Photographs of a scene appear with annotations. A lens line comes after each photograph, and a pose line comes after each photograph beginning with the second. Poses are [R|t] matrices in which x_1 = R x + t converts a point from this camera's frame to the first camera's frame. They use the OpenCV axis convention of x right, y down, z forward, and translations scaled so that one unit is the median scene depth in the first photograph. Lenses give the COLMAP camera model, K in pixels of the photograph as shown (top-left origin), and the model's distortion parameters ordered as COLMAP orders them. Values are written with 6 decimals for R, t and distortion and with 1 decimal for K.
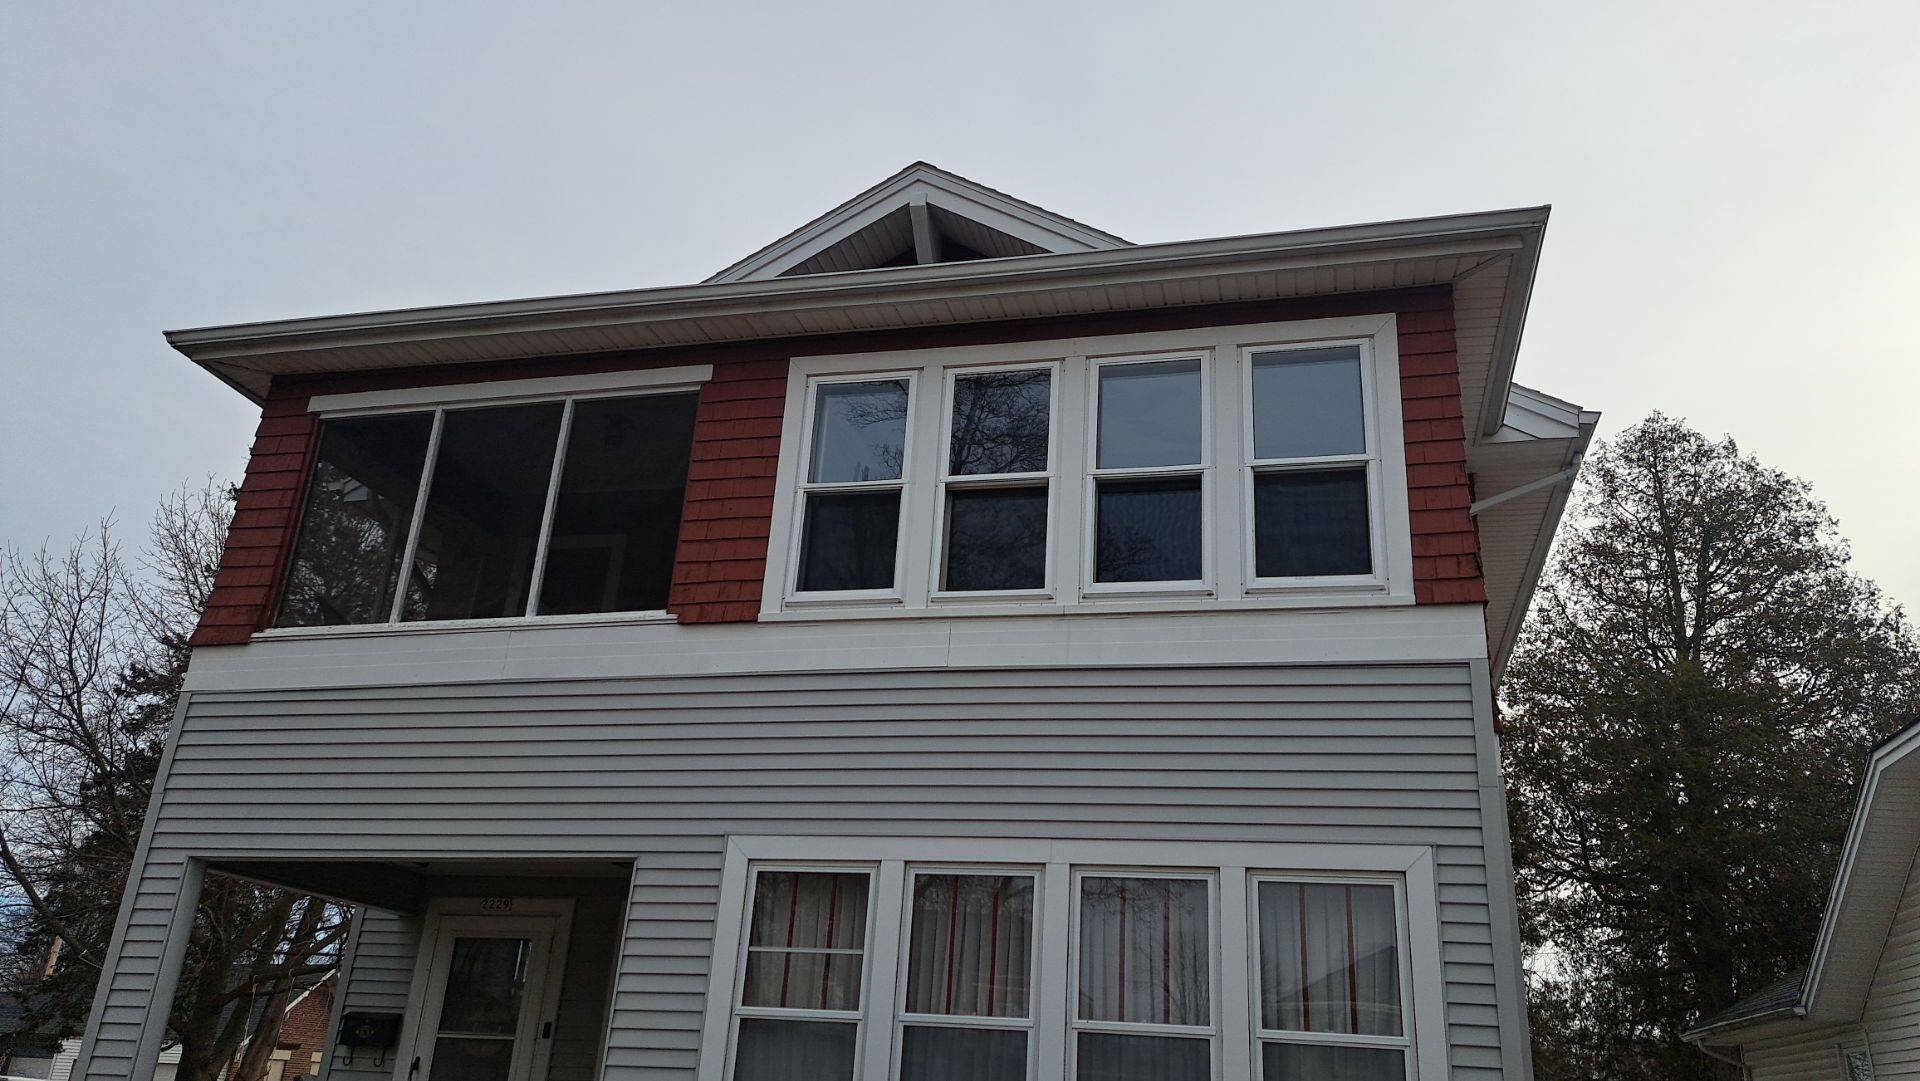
lens RADIAL K [[1343.2, 0, 960.0], [0, 1343.2, 540.5], [0, 0, 1]] dist [0.148445, -0.200116]
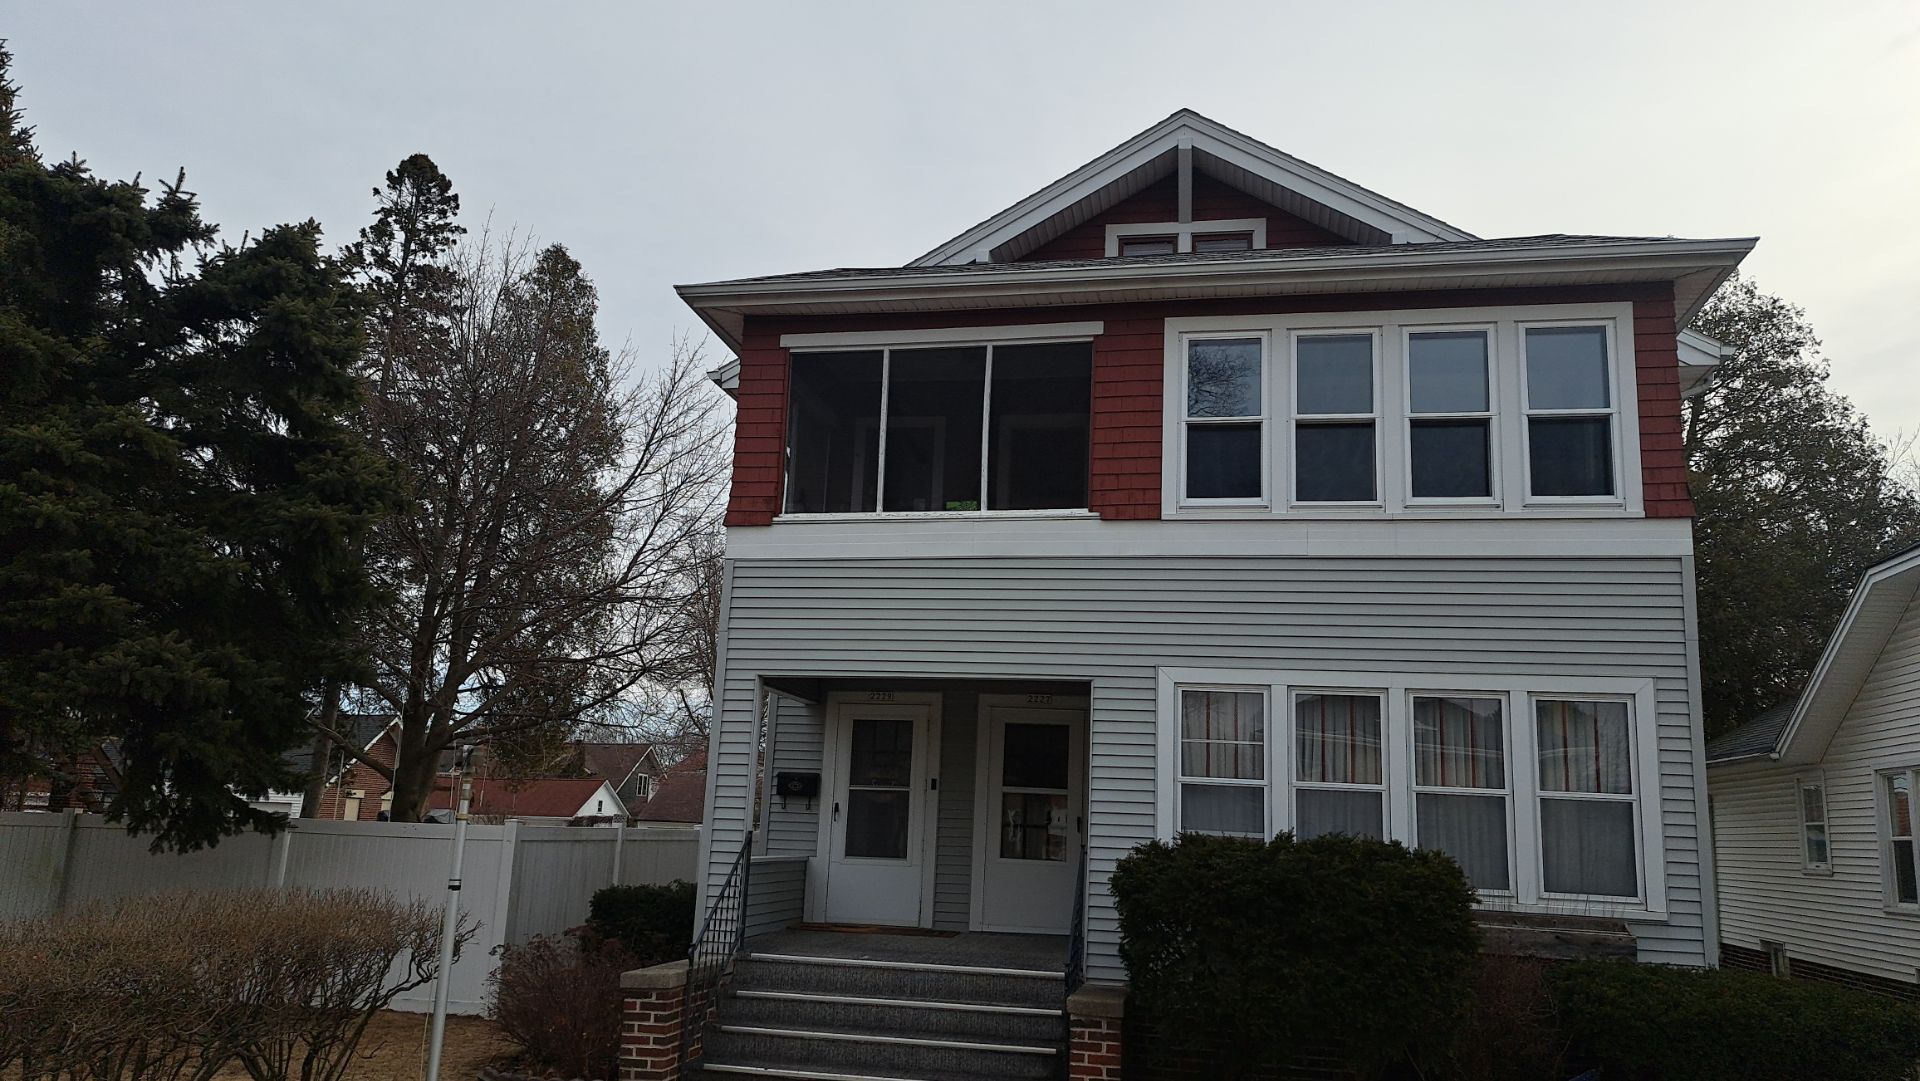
lens RADIAL K [[1343.2, 0, 960.0], [0, 1343.2, 540.5], [0, 0, 1]] dist [0.148445, -0.200116]
pose [[0.998759, -0.003636, 0.049664, -0.405856], [-0.005455, 0.983338, 0.181704, -0.164433], [-0.049498, -0.181749, 0.982098, -0.366427]]
